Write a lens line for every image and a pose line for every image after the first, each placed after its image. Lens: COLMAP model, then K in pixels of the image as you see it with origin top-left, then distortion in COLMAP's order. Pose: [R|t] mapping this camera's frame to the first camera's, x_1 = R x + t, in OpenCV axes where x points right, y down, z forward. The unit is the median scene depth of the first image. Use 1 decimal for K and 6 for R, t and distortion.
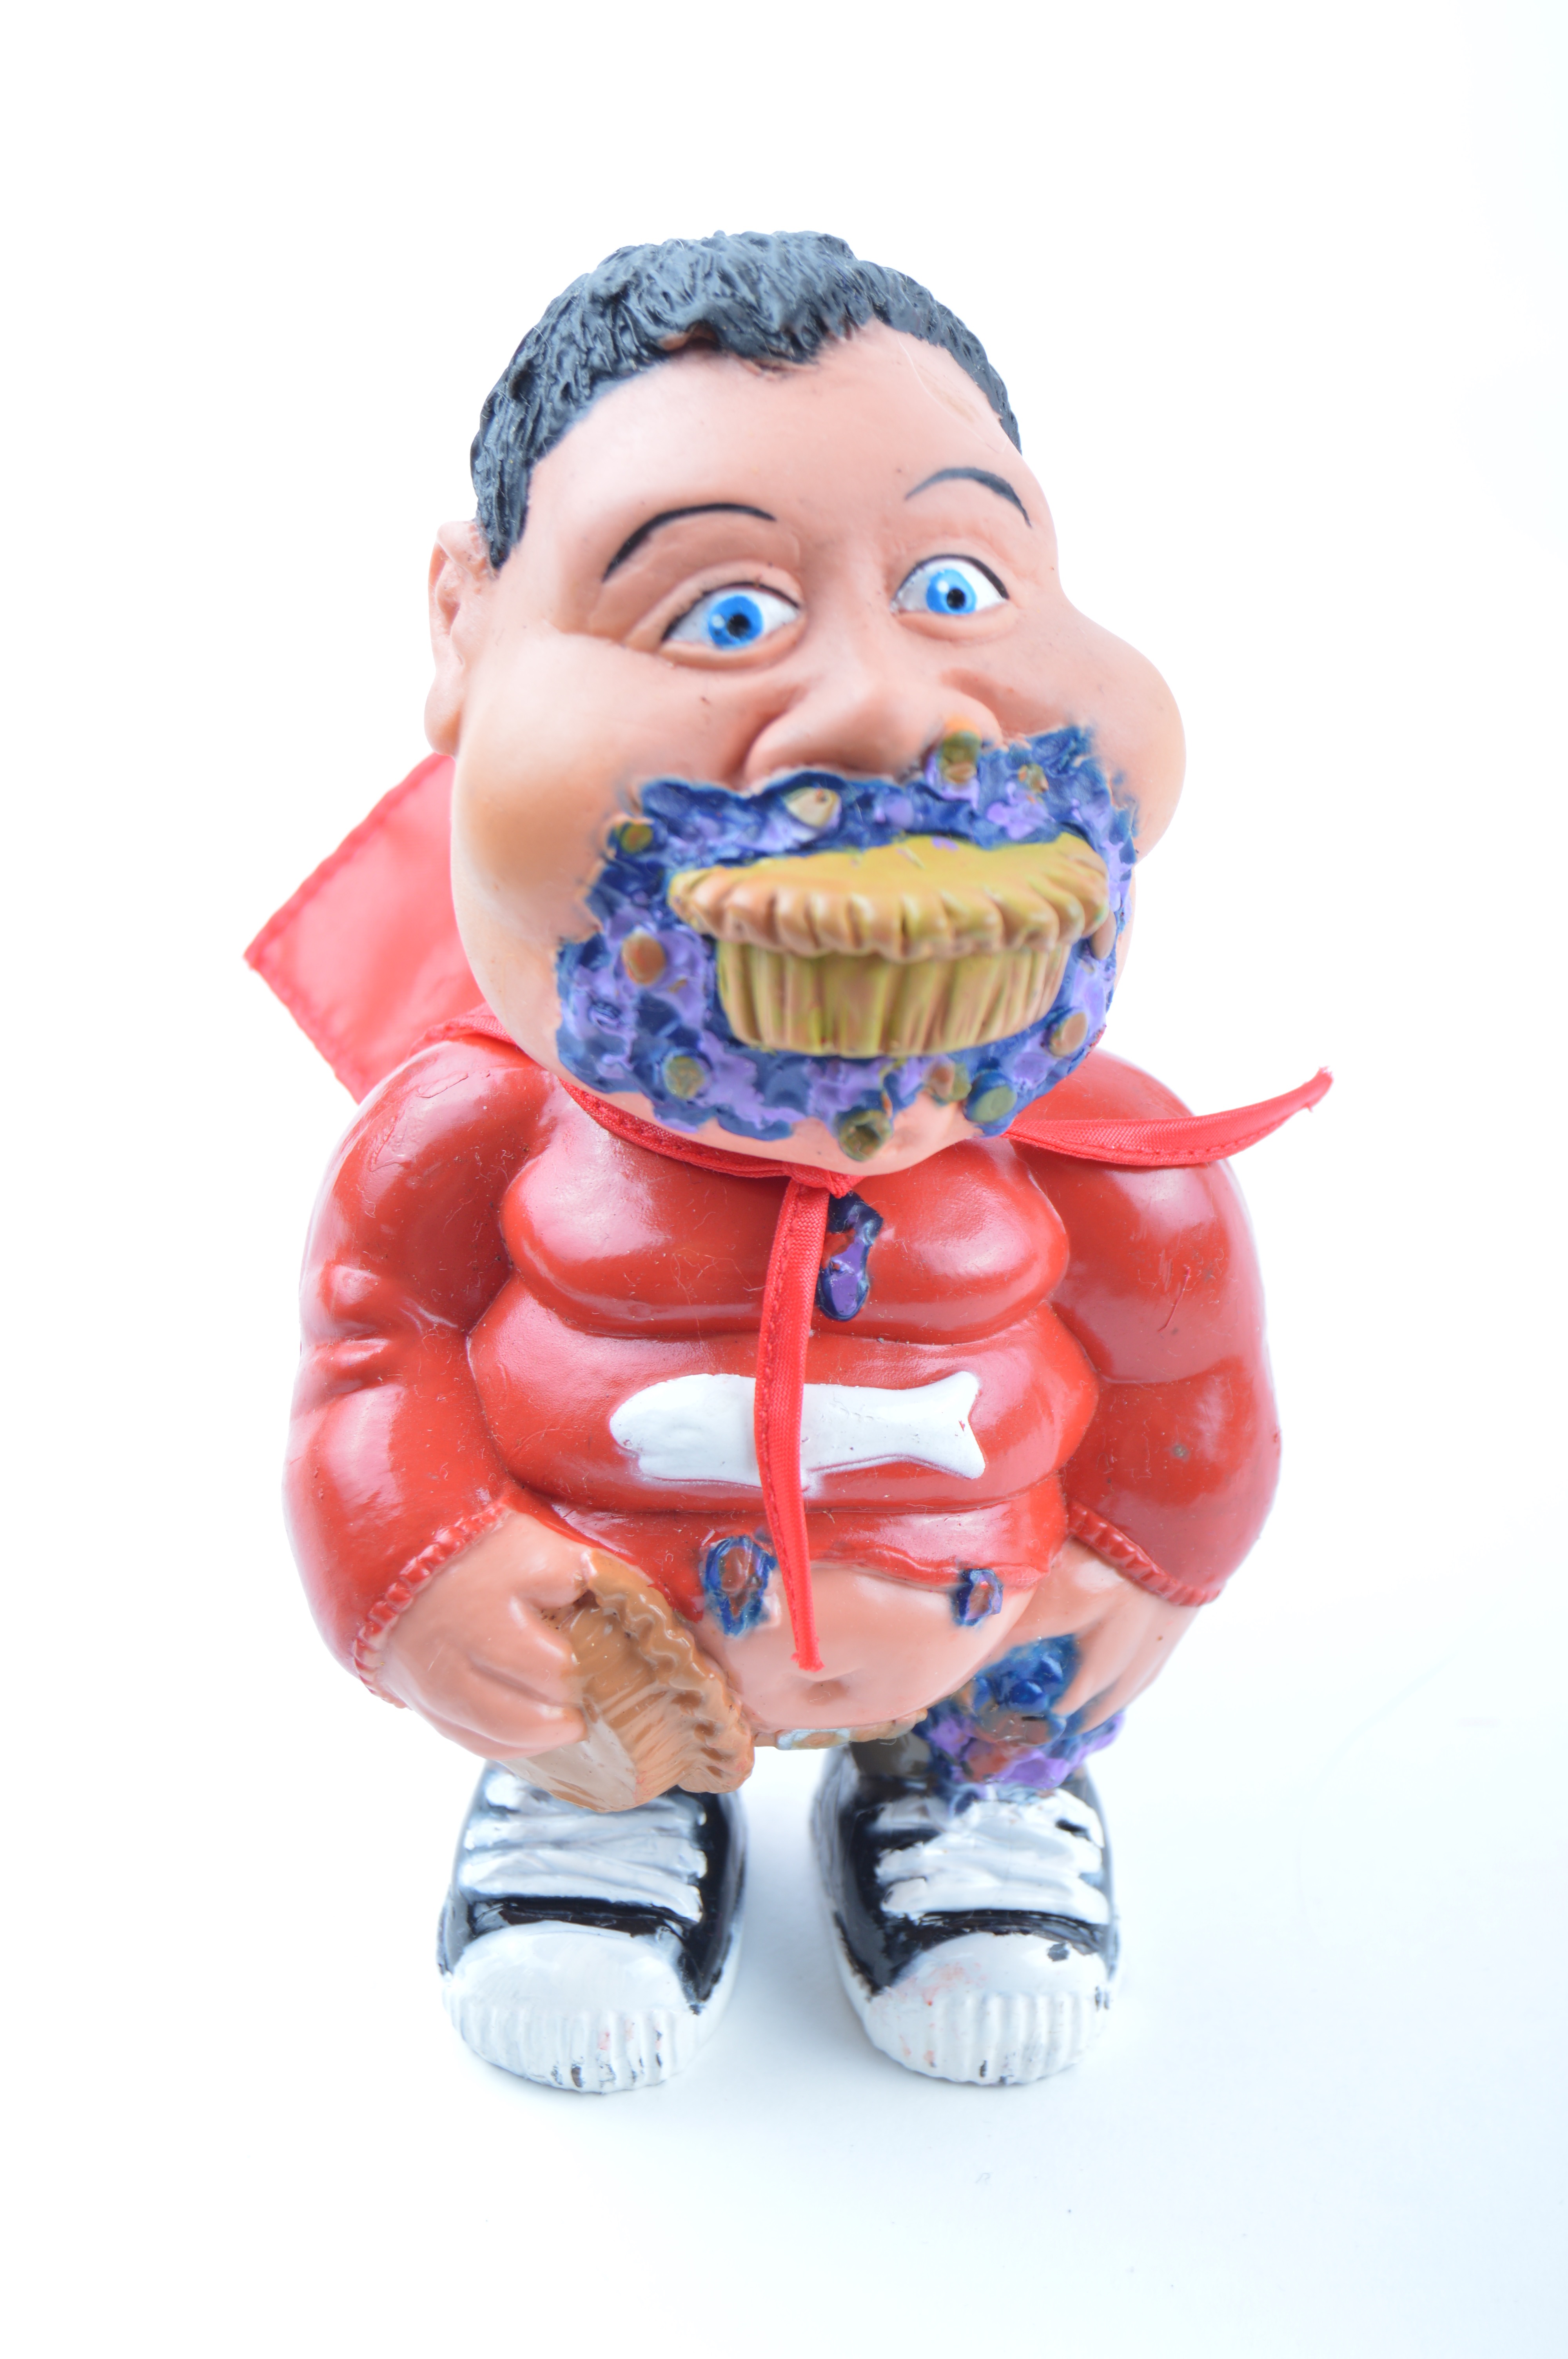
lens RADIAL K [[4638.6, 0, 783.9], [0, 4638.6, 1182.1], [0, 0, 1]] dist [0.066031, 0.000000]
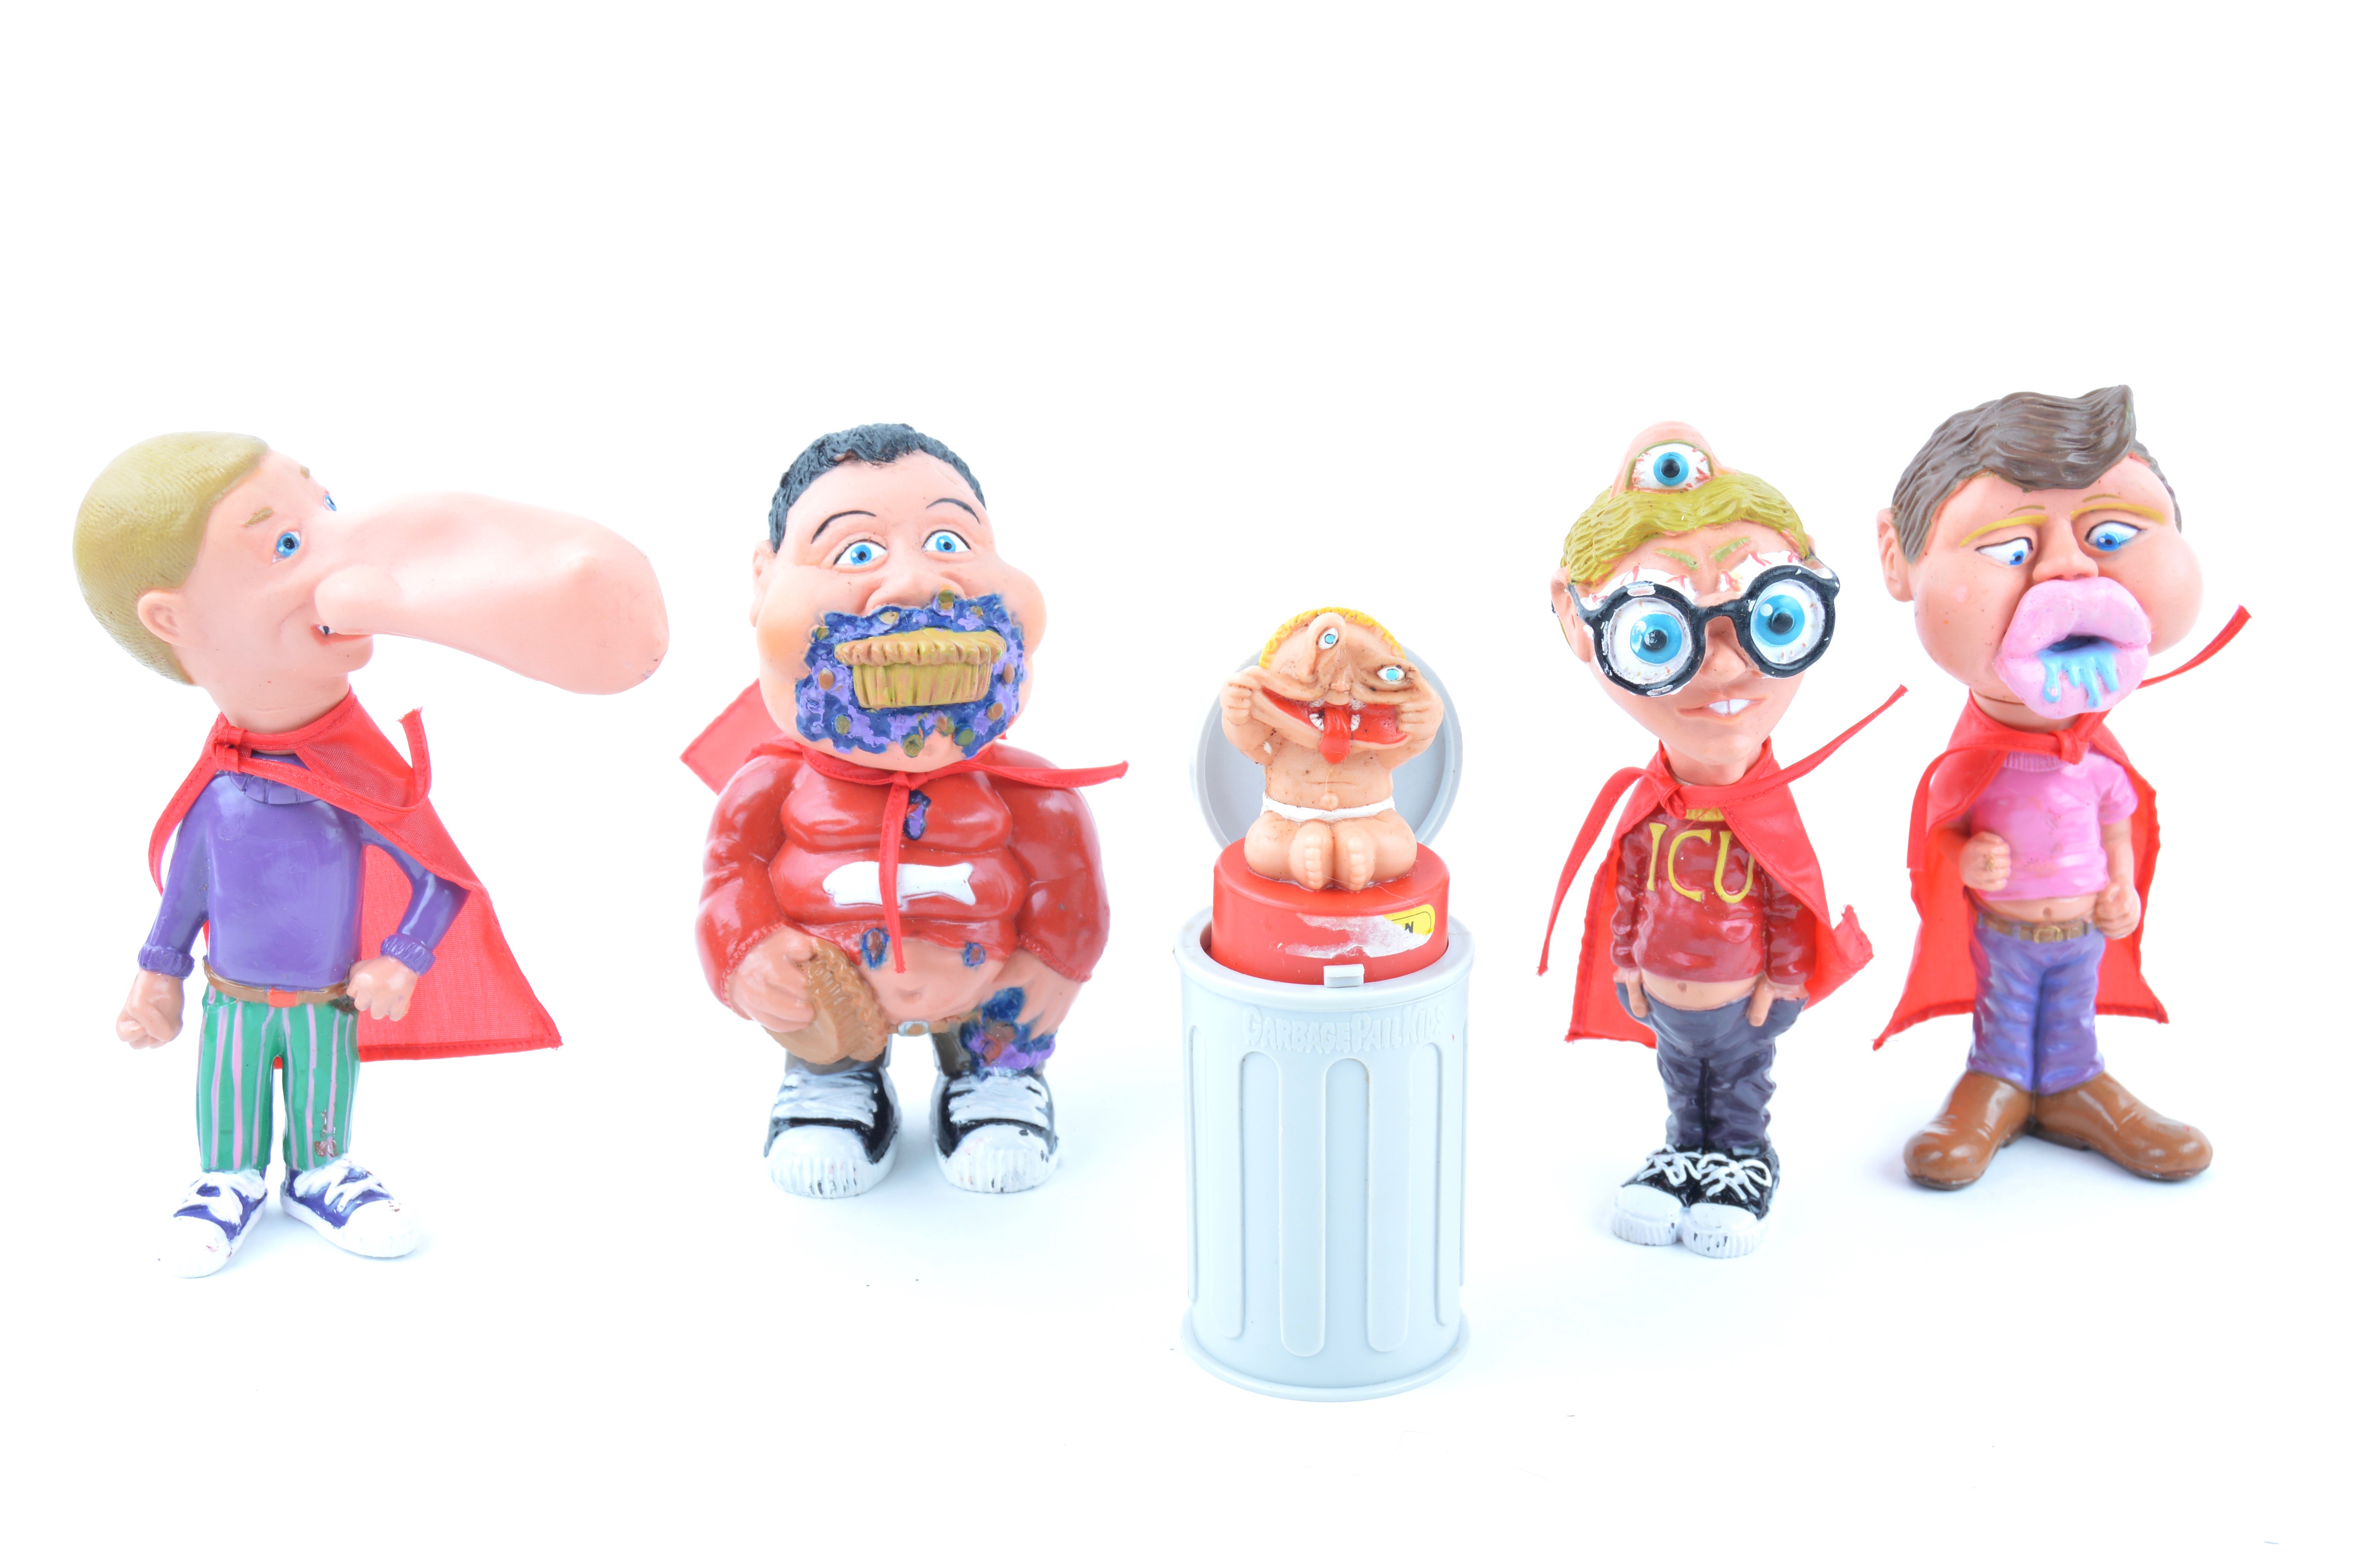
lens RADIAL K [[3954.4, 0, 1181.6], [0, 3954.4, 781.3], [0, 0, 1]] dist [-0.053126, 0.000000]
pose [[0.999219, -0.029679, -0.026075, 0.209920], [0.022669, 0.971287, -0.236828, 0.500546], [0.032355, 0.236052, 0.971202, -1.052201]]
